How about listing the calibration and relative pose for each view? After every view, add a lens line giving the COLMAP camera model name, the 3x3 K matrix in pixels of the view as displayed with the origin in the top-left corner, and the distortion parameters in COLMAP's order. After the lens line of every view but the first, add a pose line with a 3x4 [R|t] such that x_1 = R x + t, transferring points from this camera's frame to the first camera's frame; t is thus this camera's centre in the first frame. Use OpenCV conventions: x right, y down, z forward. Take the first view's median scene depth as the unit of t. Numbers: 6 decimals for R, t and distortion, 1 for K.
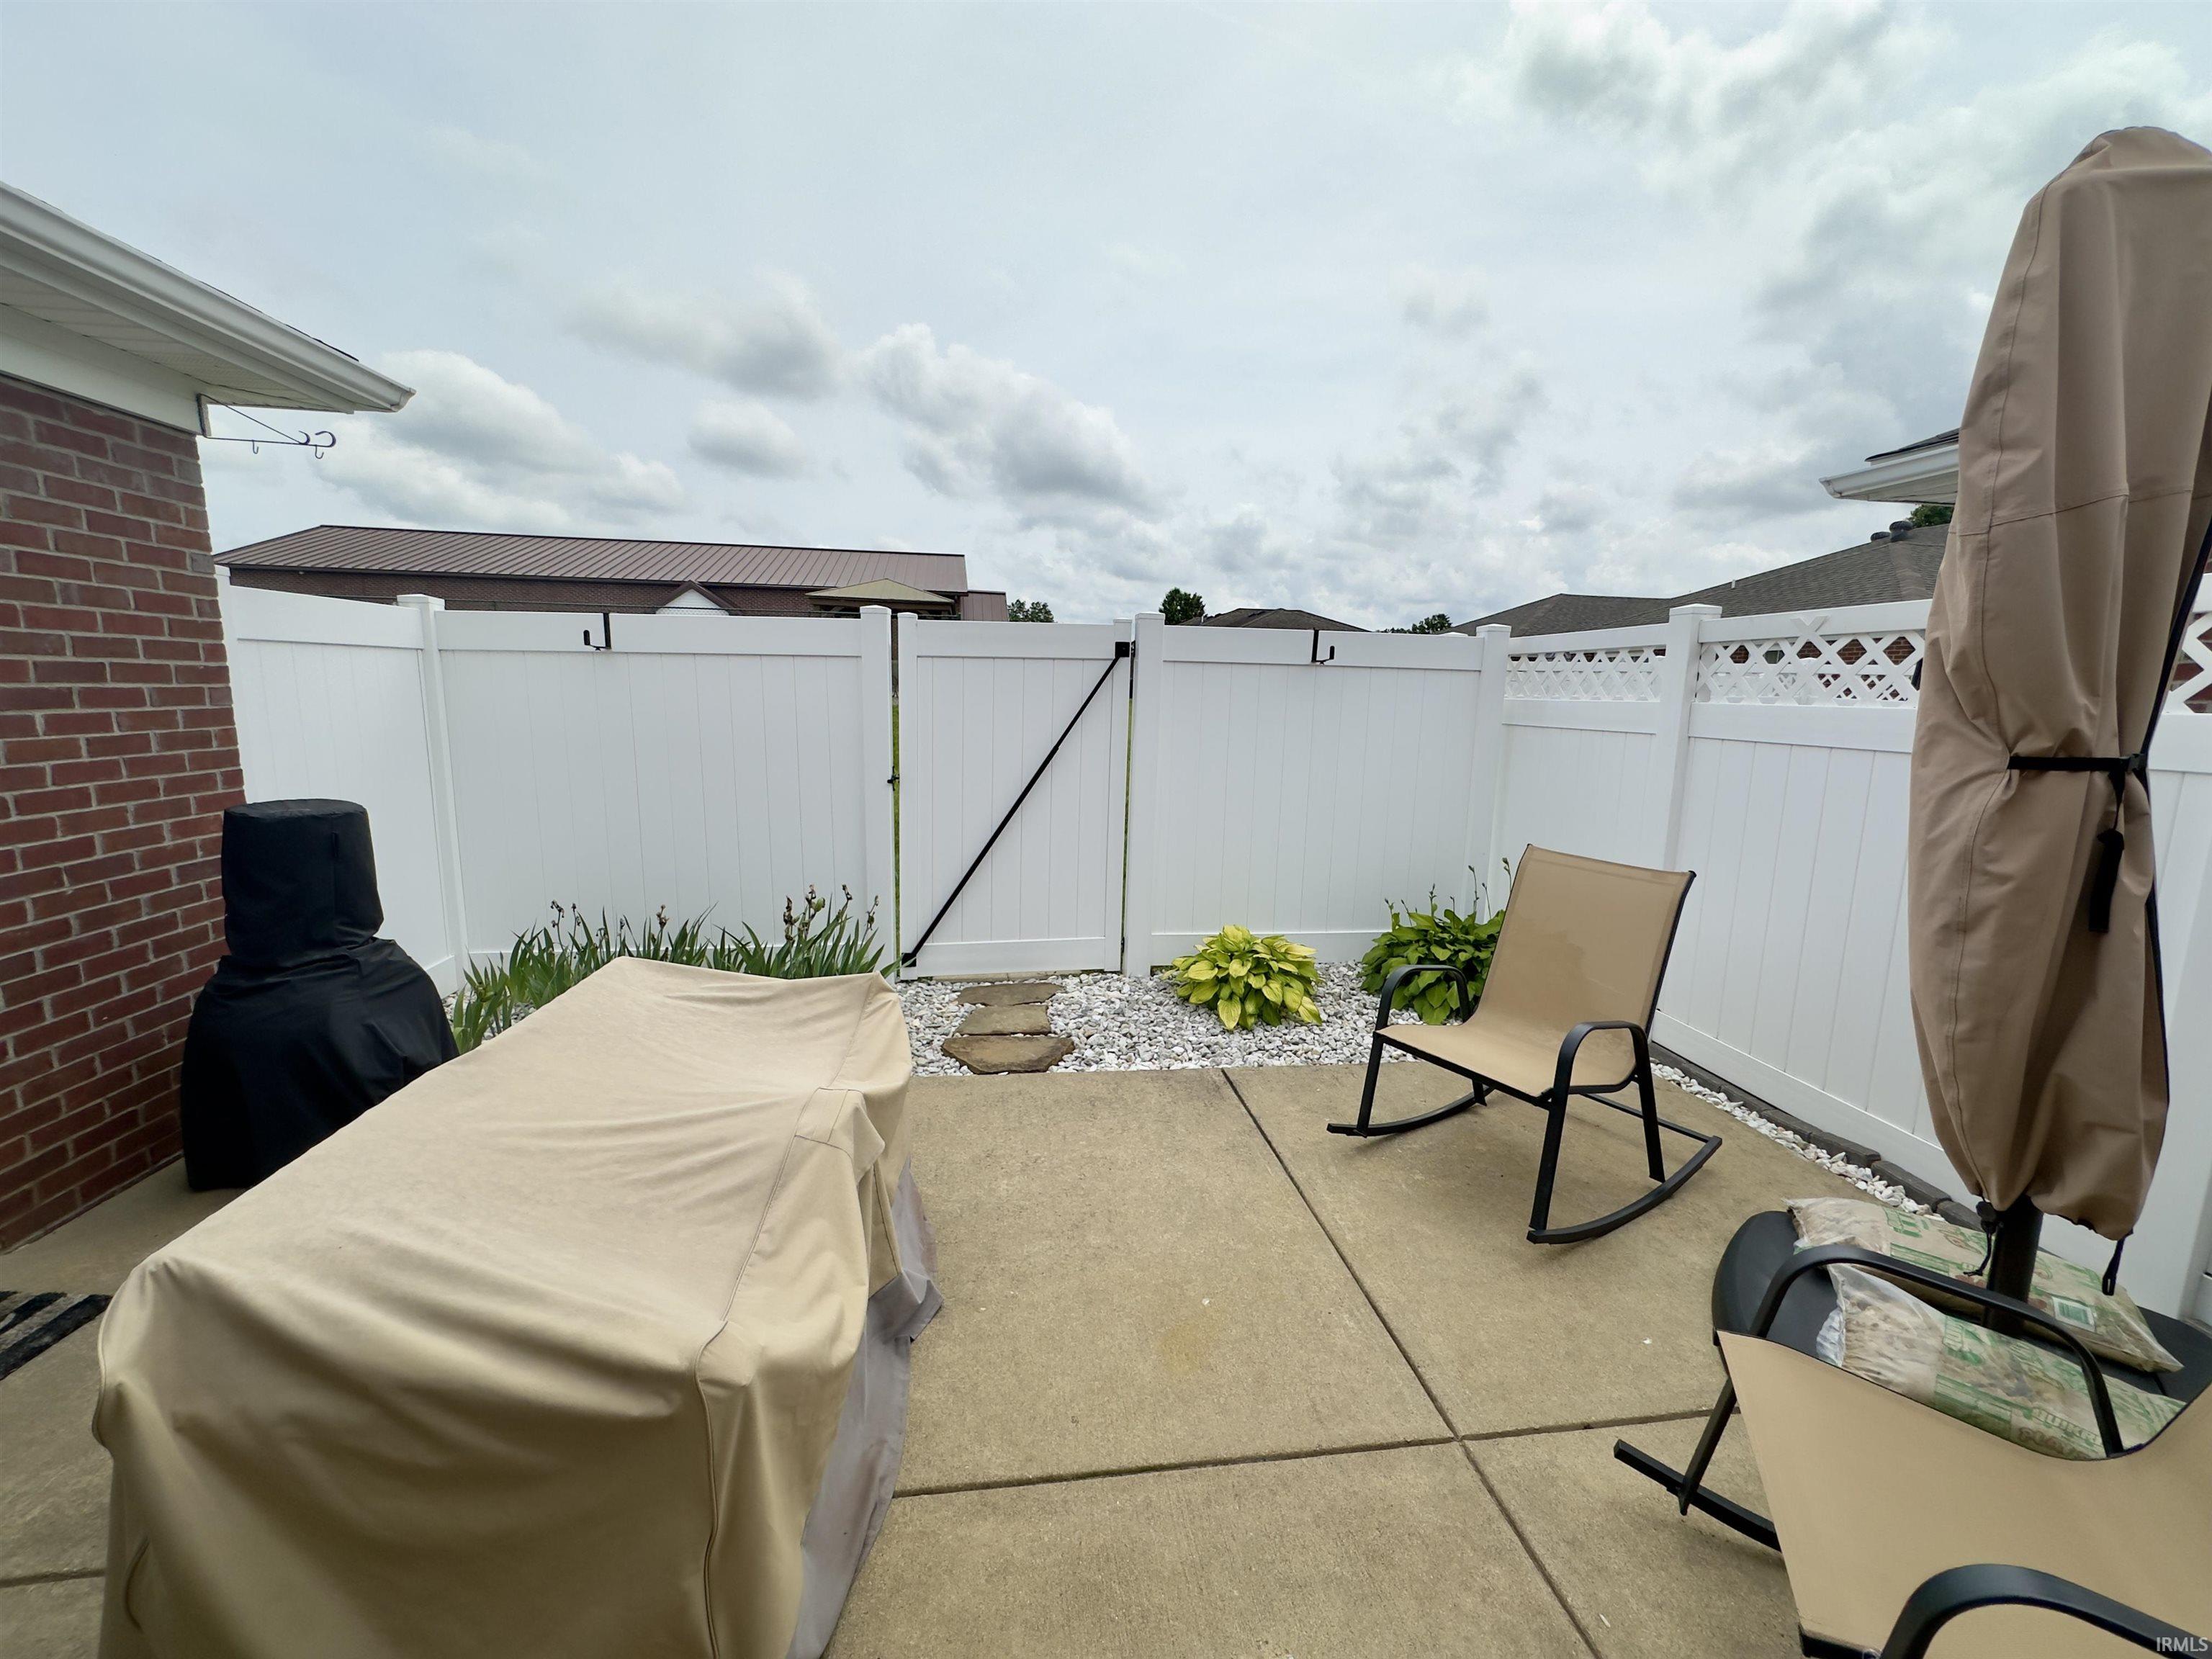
lens RADIAL K [[889.0, 0, 1106.7], [0, 889.0, 834.0], [0, 0, 1]] dist [-0.002760, -0.000070]
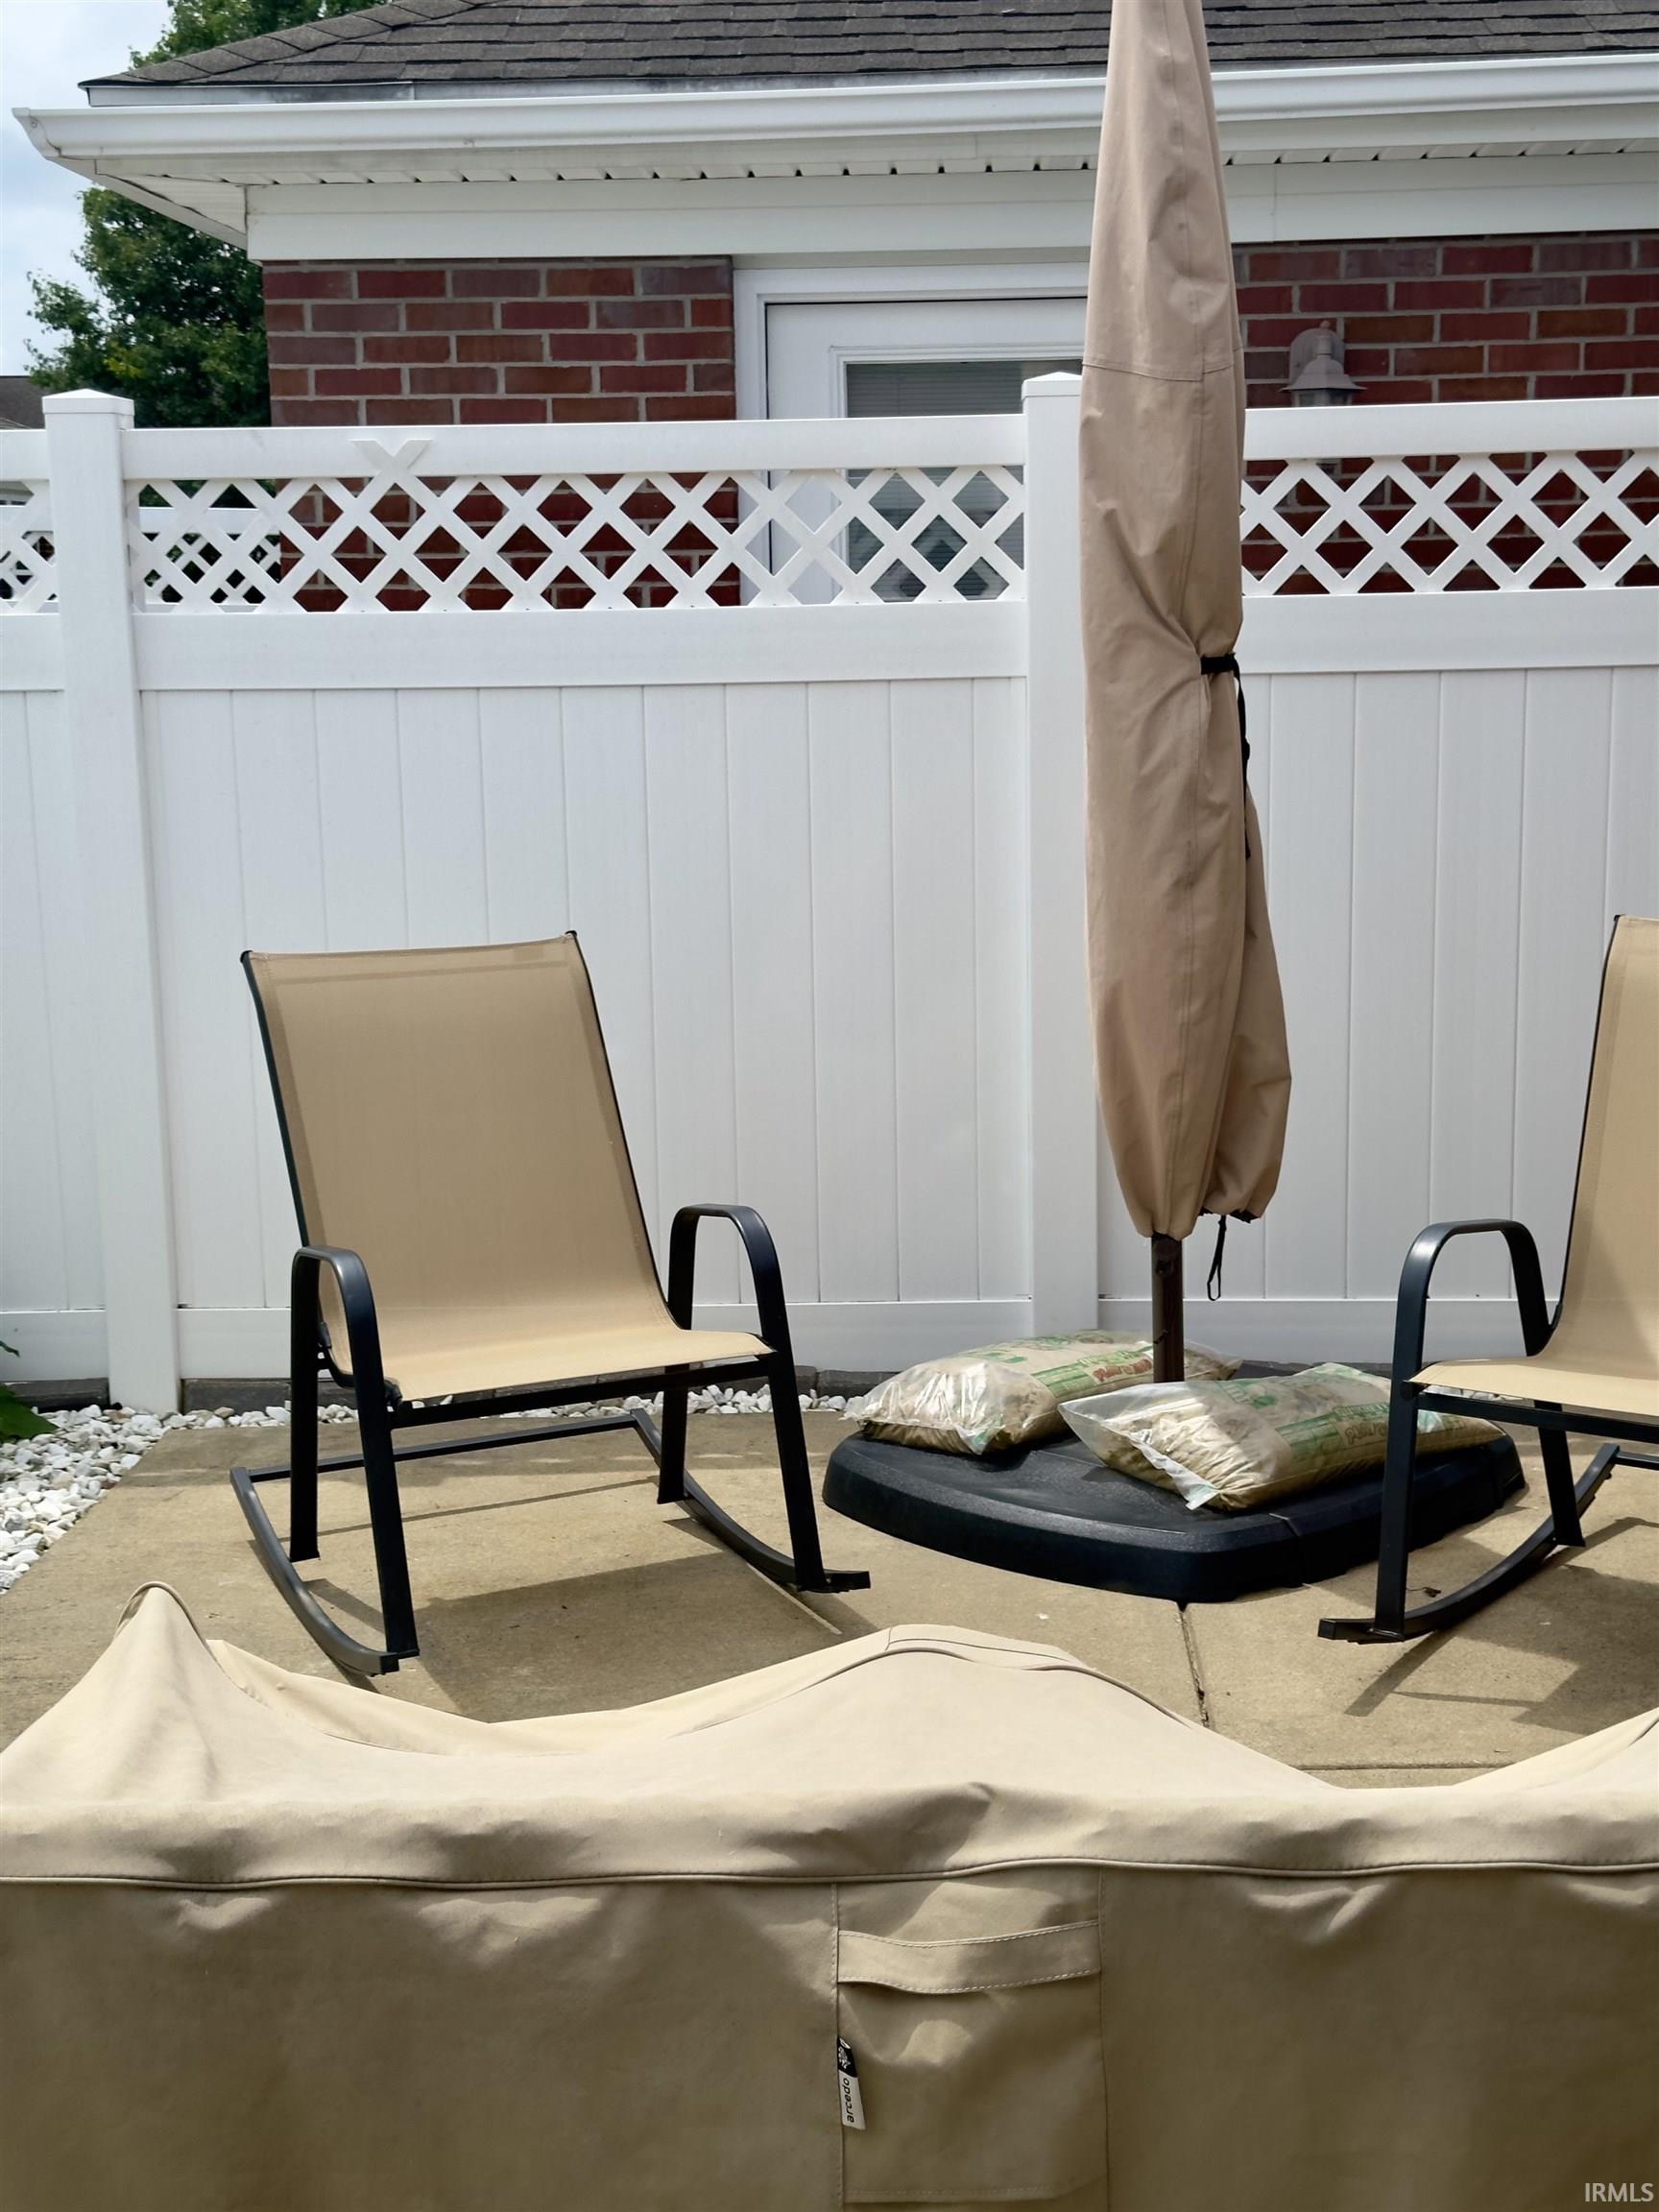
lens RADIAL K [[3073.0, 0, 828.6], [0, 3073.0, 1105.4], [0, 0, 1]] dist [0.154316, 0.000000]
pose [[0.175250, -0.190101, 0.965996, -1.765954], [0.181640, 0.970581, 0.158051, -0.190053], [-0.967623, 0.147765, 0.204624, 0.774559]]
